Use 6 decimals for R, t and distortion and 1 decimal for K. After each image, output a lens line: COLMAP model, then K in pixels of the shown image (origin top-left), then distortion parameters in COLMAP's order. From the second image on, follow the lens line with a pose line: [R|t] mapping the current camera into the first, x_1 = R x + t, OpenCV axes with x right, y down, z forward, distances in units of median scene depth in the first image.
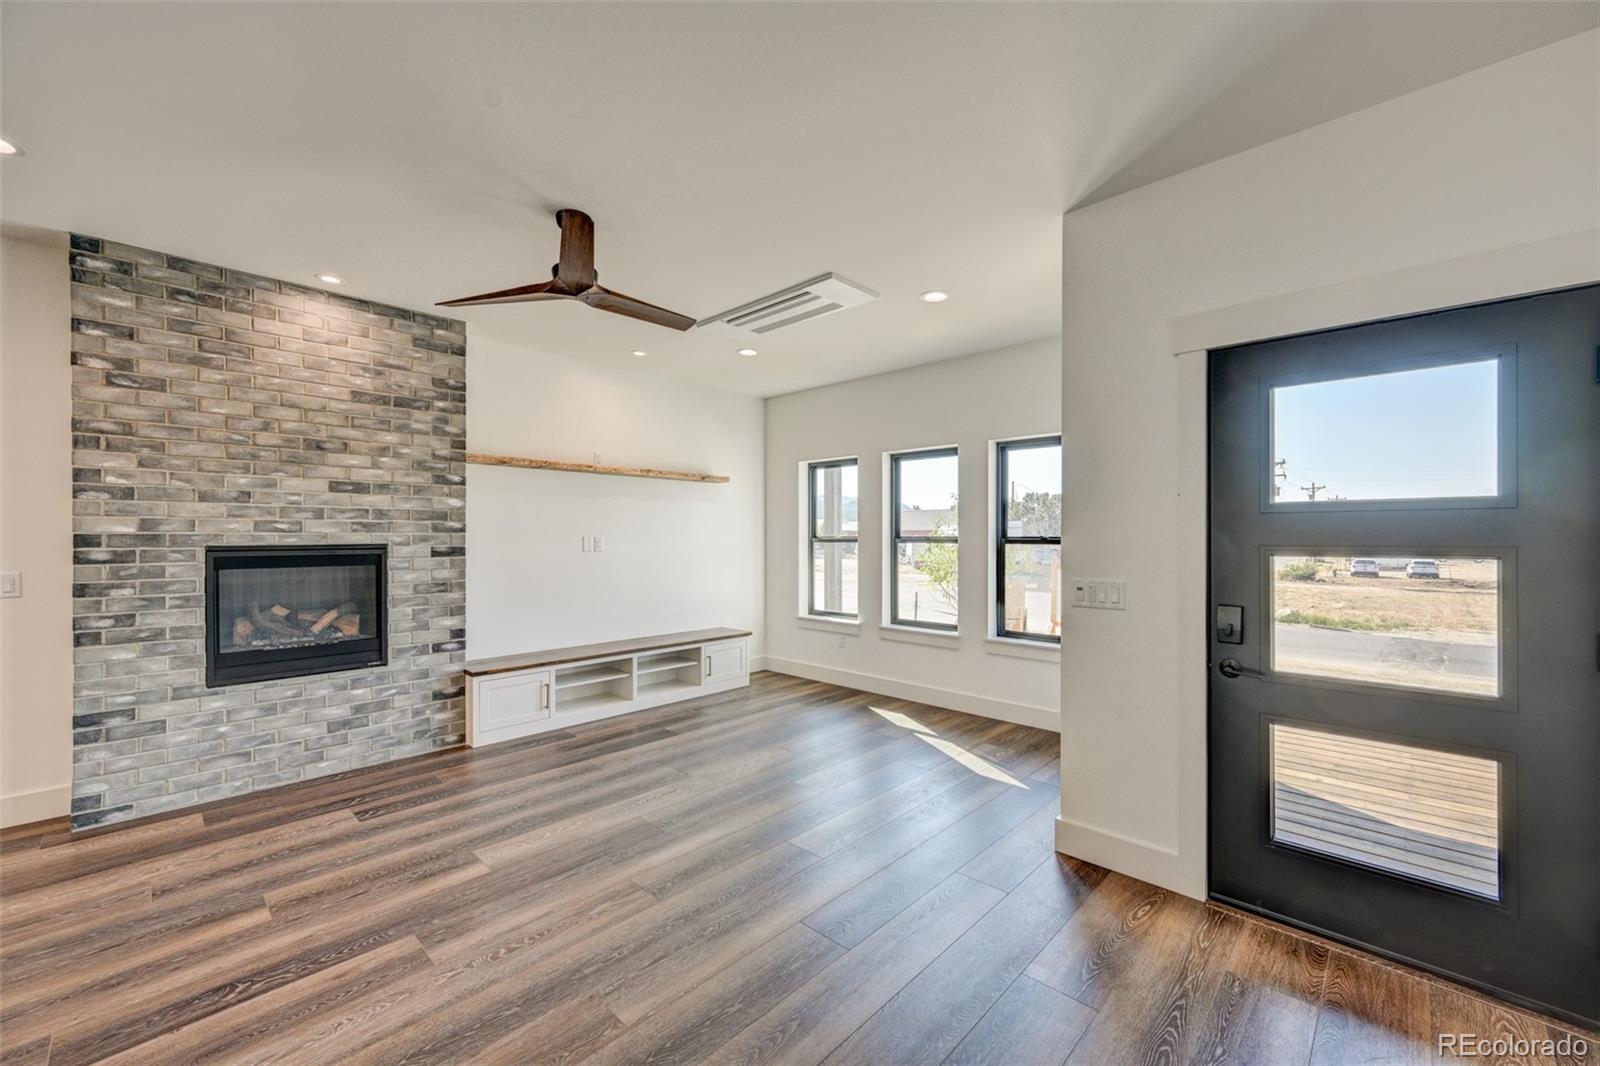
lens RADIAL K [[632.5, 0, 802.2], [0, 632.5, 534.2], [0, 0, 1]] dist [-0.004304, 0.000982]
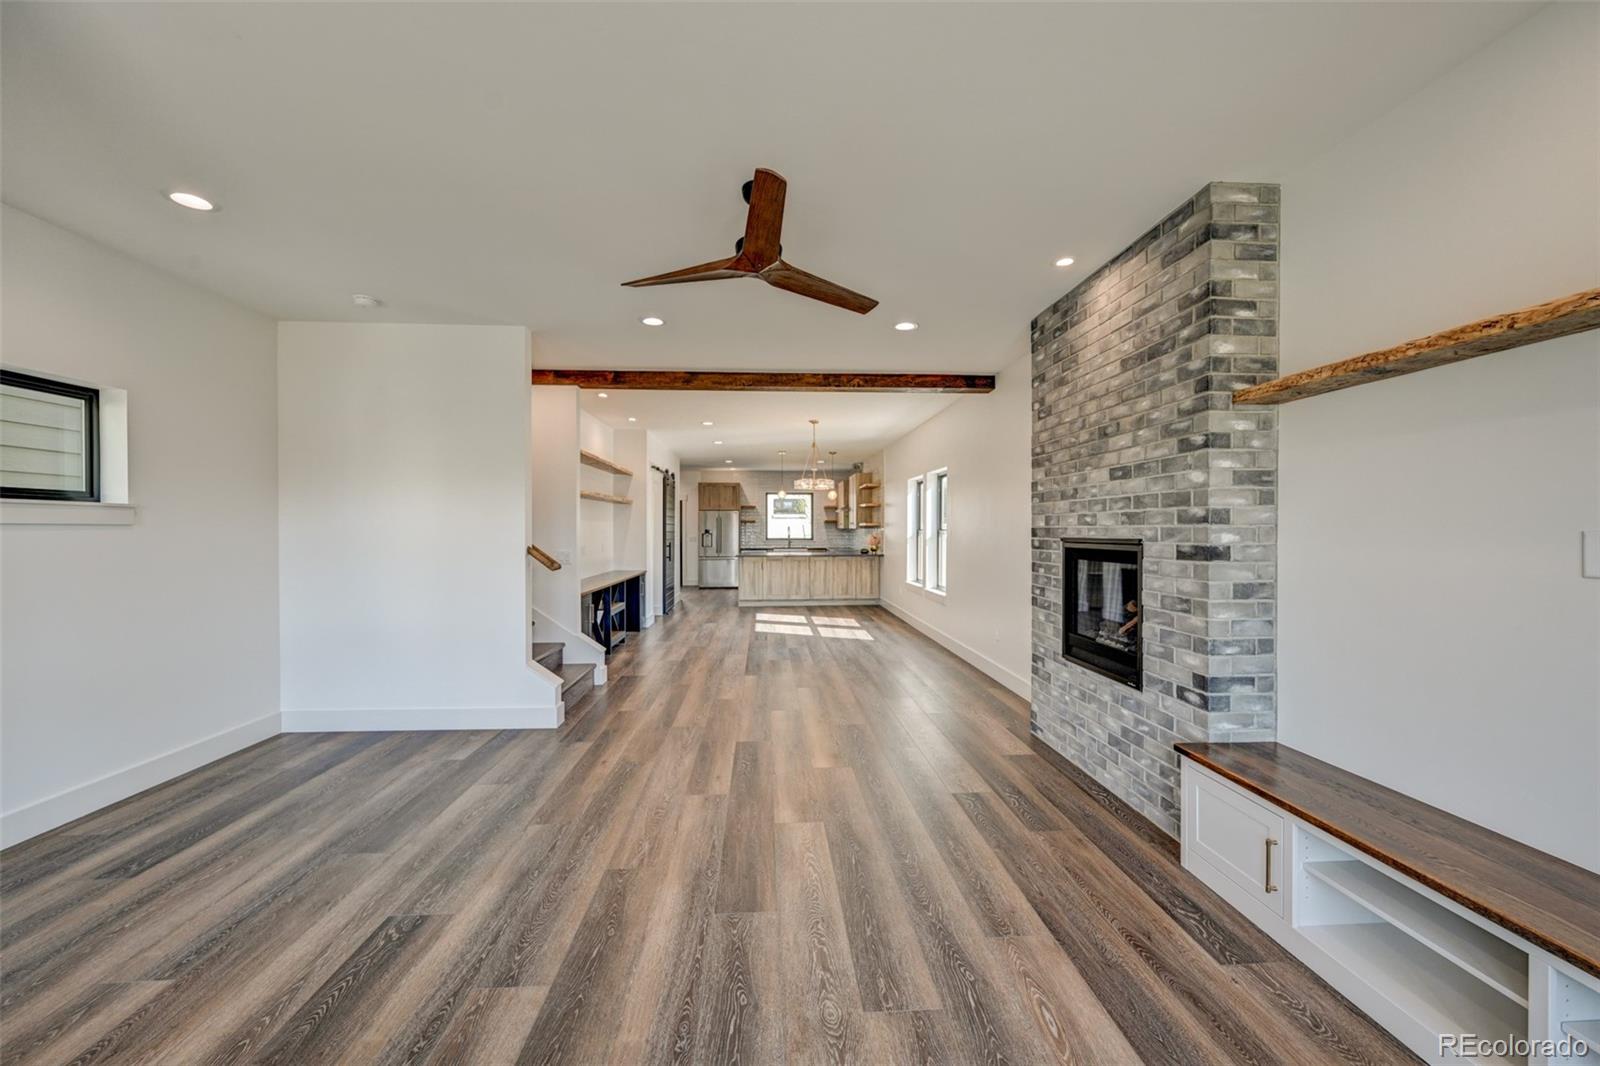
lens RADIAL K [[632.5, 0, 809.8], [0, 632.5, 534.6], [0, 0, 1]] dist [-0.004304, 0.000982]
pose [[-0.673979, 0.007173, -0.738716, 0.205178], [0.003260, 0.999972, 0.006735, 0.003097], [0.738743, 0.002130, -0.673983, 1.219430]]
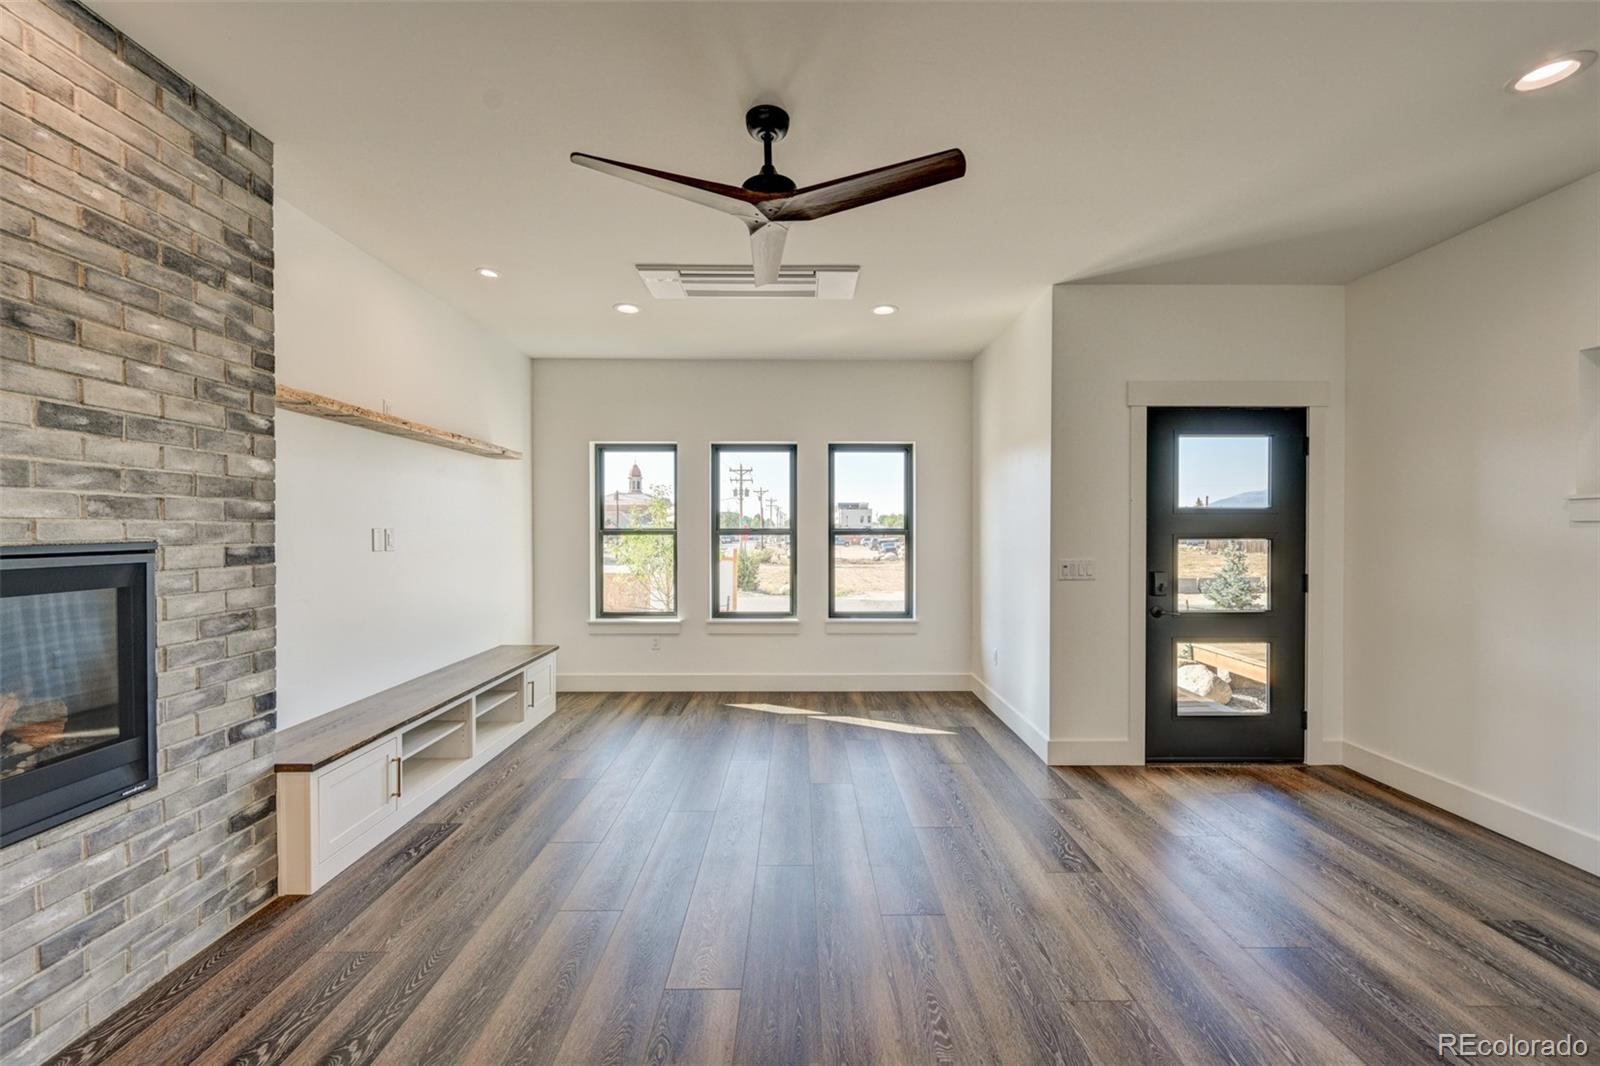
lens RADIAL K [[632.5, 0, 806.7], [0, 632.5, 532.7], [0, 0, 1]] dist [-0.004304, 0.000982]
pose [[0.716902, -0.004138, 0.697161, -0.632060], [-0.002265, 0.999963, 0.008264, 0.002599], [-0.697170, -0.007503, 0.716867, 0.291041]]
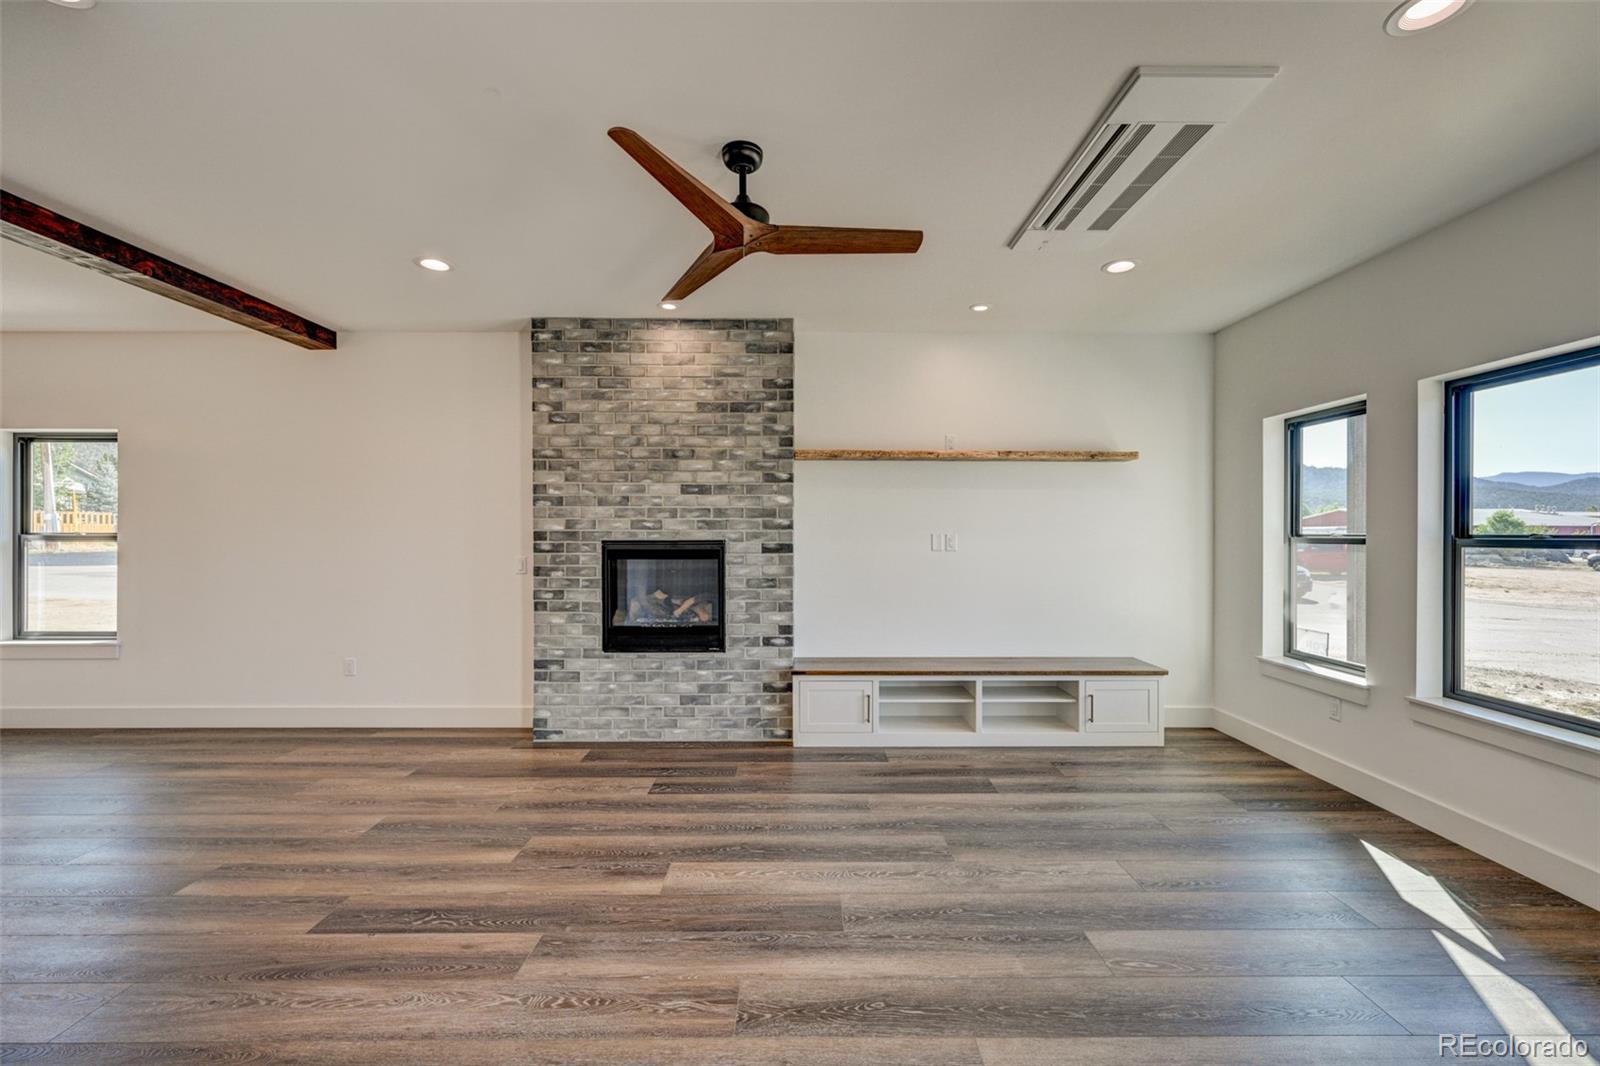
lens RADIAL K [[632.5, 0, 803.5], [0, 632.5, 535.1], [0, 0, 1]] dist [-0.004304, 0.000982]
pose [[0.693468, 0.003865, -0.720477, 0.216078], [0.000656, 0.999982, 0.005996, 0.000556], [0.720487, -0.004630, 0.693453, 0.343788]]
